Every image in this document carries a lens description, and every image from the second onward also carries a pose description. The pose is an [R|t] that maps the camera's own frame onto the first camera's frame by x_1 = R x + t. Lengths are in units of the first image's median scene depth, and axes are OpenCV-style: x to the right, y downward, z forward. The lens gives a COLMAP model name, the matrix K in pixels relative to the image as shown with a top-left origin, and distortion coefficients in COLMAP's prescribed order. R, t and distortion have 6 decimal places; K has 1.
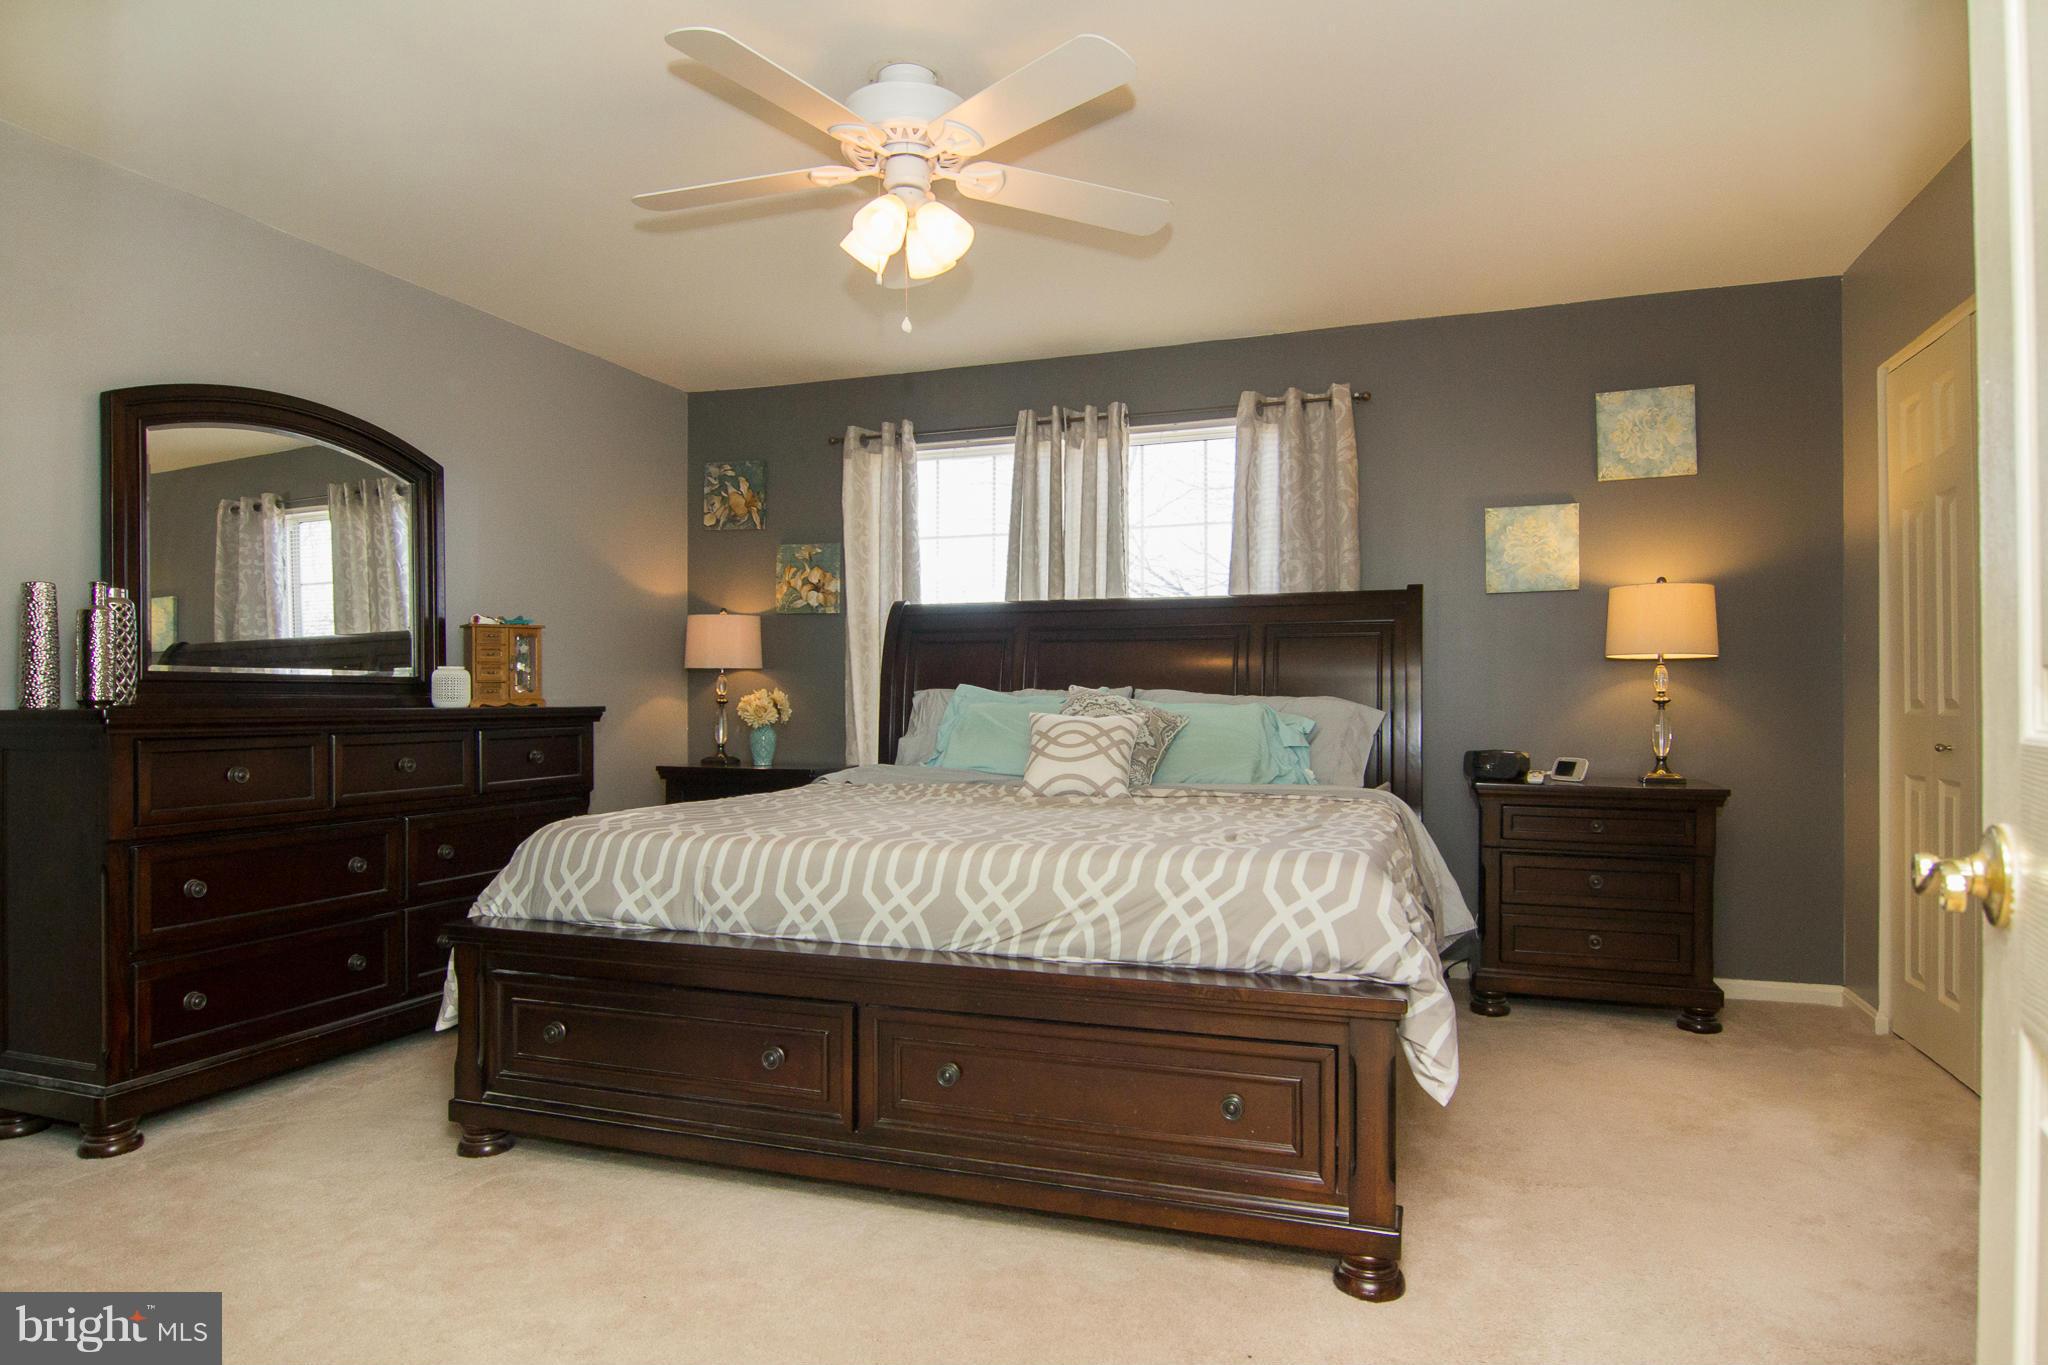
lens RADIAL K [[1377.9, 0, 1024.0], [0, 1377.9, 682.5], [0, 0, 1]] dist [-0.001519, -0.001153]
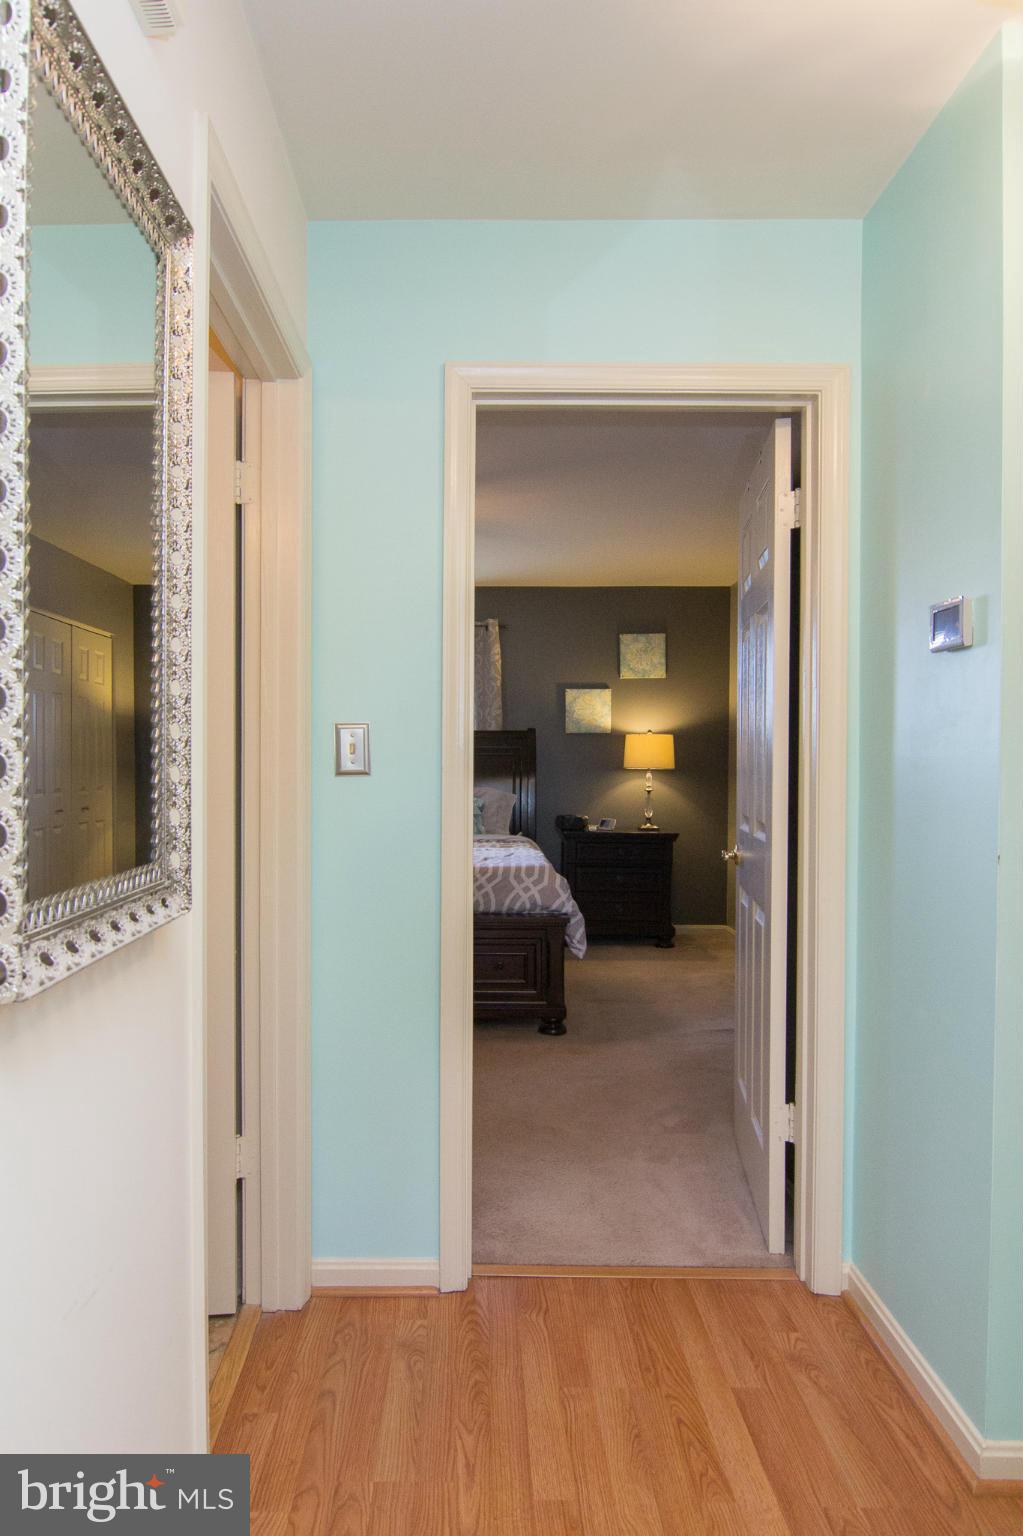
lens RADIAL K [[1157.0, 0, 511.5], [0, 1157.0, 768.0], [0, 0, 1]] dist [0.000182, -0.003190]
pose [[0.944323, 0.001061, 0.329019, -0.290015], [-0.007743, 0.999790, 0.018999, -0.049721], [-0.328929, -0.020489, 0.944132, -0.544149]]
